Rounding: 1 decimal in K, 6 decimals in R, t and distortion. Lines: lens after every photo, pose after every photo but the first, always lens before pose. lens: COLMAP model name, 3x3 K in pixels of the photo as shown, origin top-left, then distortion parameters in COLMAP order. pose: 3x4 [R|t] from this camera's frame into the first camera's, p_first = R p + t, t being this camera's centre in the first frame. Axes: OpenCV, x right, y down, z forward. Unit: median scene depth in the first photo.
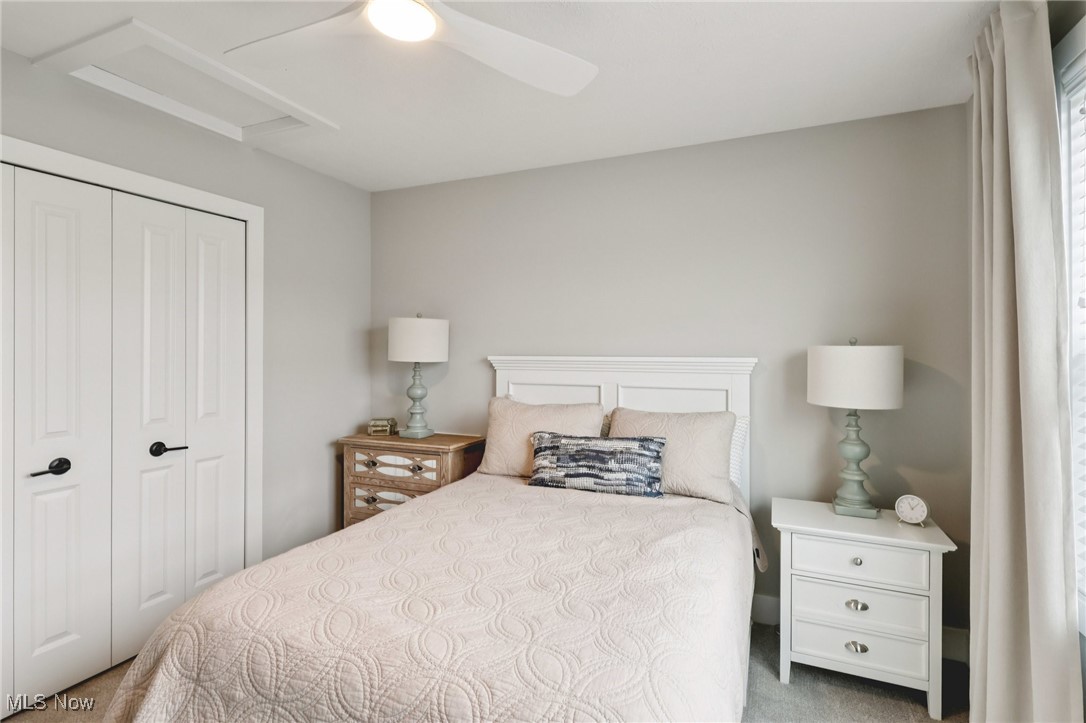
lens RADIAL K [[503.9, 0, 551.3], [0, 503.9, 345.9], [0, 0, 1]] dist [-0.002309, 0.001356]
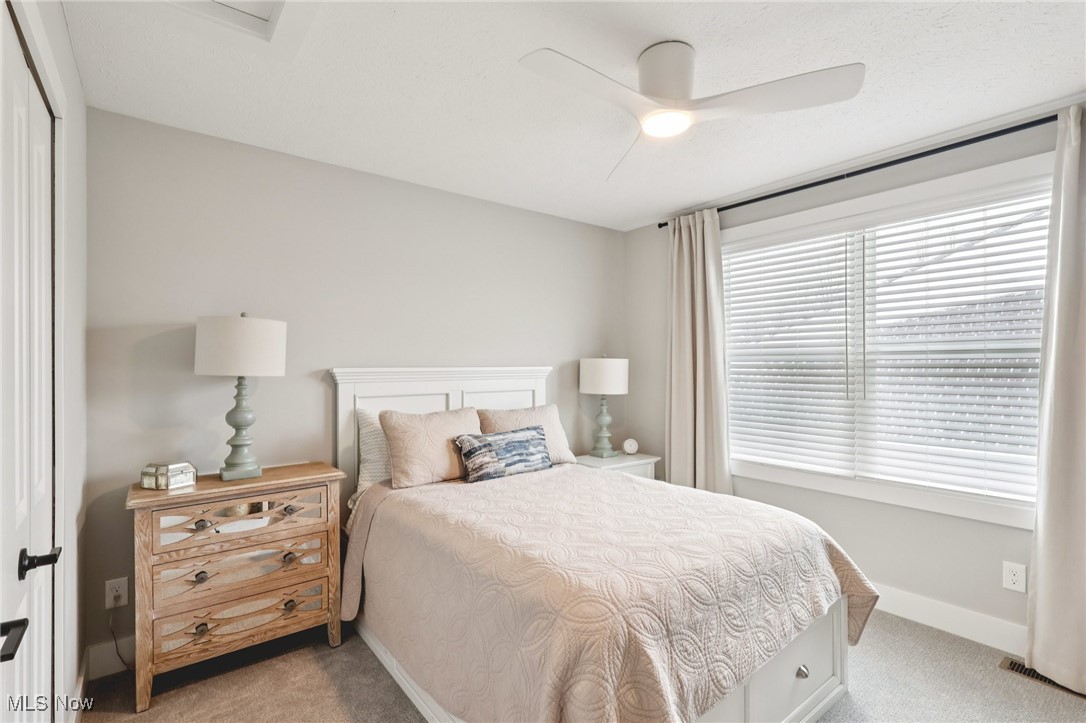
lens RADIAL K [[503.9, 0, 523.0], [0, 503.9, 365.5], [0, 0, 1]] dist [-0.002309, 0.001356]
pose [[0.506850, -0.004329, 0.862024, -0.975513], [-0.000618, 0.999985, 0.005385, 0.013912], [-0.862034, -0.003262, 0.506839, 0.358723]]
